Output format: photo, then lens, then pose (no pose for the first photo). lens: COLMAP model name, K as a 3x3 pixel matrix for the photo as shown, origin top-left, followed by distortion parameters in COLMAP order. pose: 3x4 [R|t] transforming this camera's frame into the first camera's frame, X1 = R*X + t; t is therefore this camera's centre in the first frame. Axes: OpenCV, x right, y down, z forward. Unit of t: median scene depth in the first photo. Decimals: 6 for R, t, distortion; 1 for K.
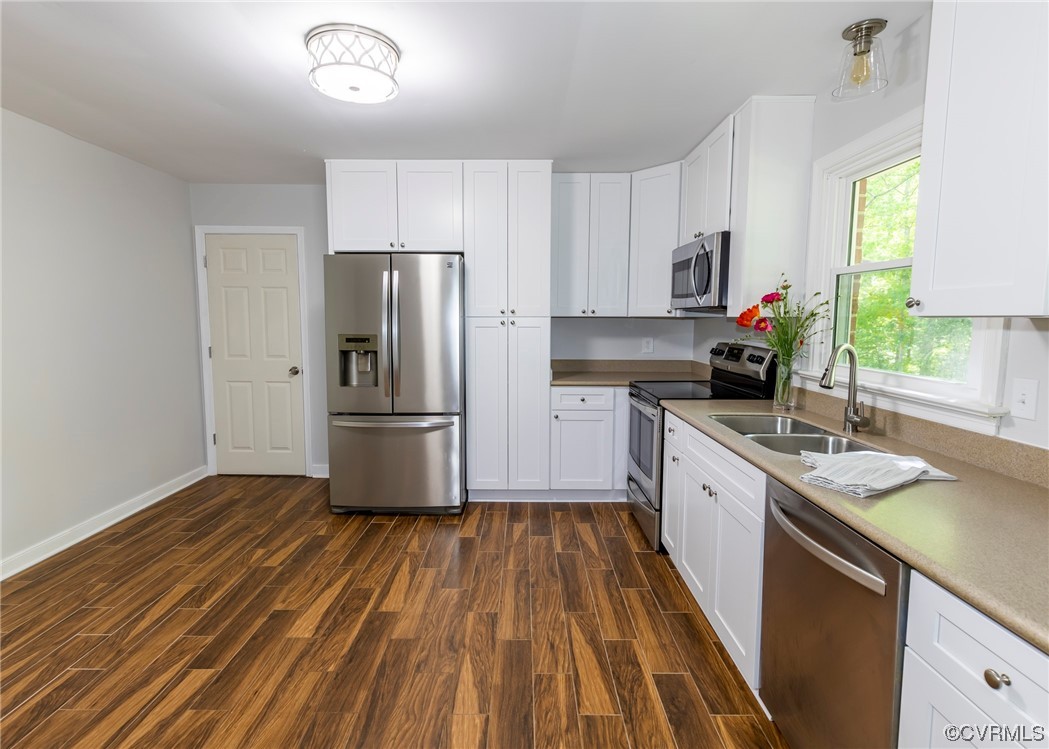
lens RADIAL K [[505.6, 0, 519.7], [0, 505.6, 364.2], [0, 0, 1]] dist [0.008103, -0.001802]
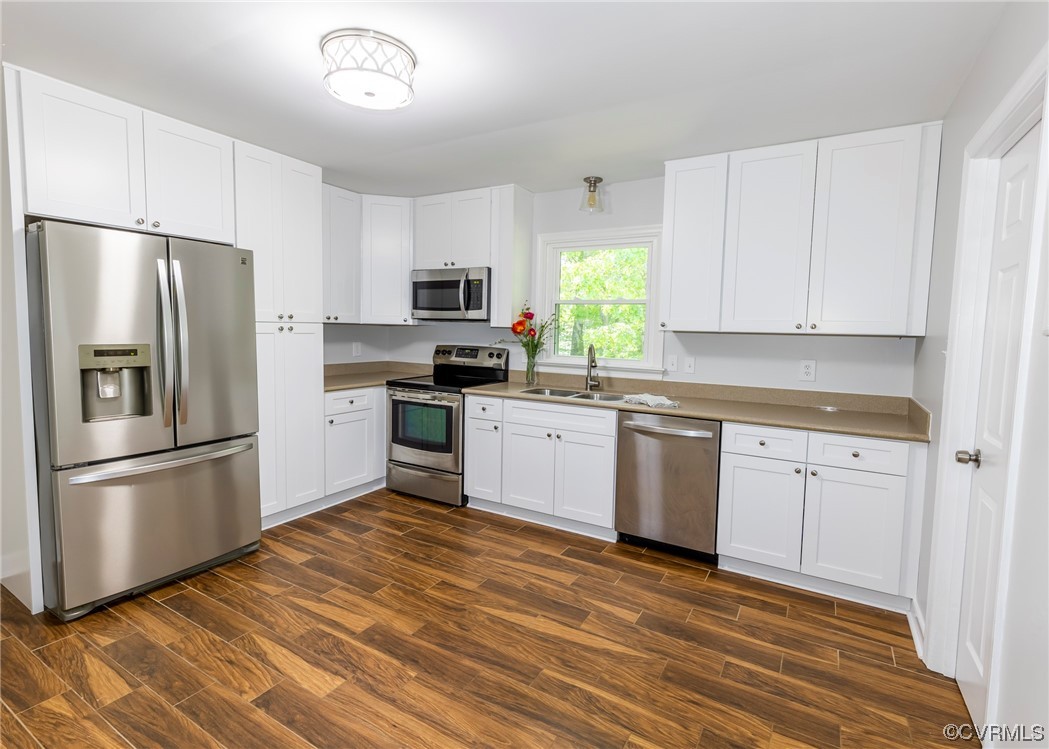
lens RADIAL K [[505.6, 0, 526.0], [0, 505.6, 365.3], [0, 0, 1]] dist [0.008103, -0.001802]
pose [[0.499048, -0.056405, 0.864737, -0.852730], [0.059706, 0.997746, 0.030624, -0.023323], [-0.864515, 0.036347, 0.501291, 0.215866]]
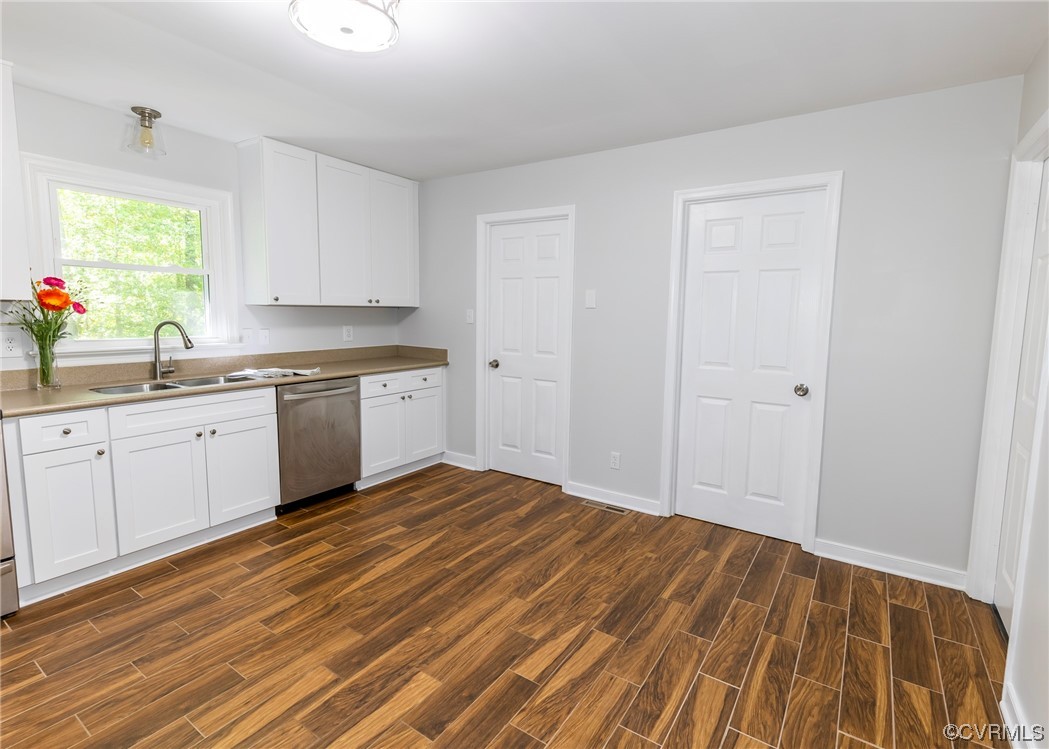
lens RADIAL K [[505.6, 0, 530.8], [0, 505.6, 368.5], [0, 0, 1]] dist [0.008103, -0.001802]
pose [[-0.836899, -0.077660, 0.541821, -0.860233], [0.033849, 0.980646, 0.192841, -0.120083], [-0.546310, 0.179728, -0.818073, 1.299650]]
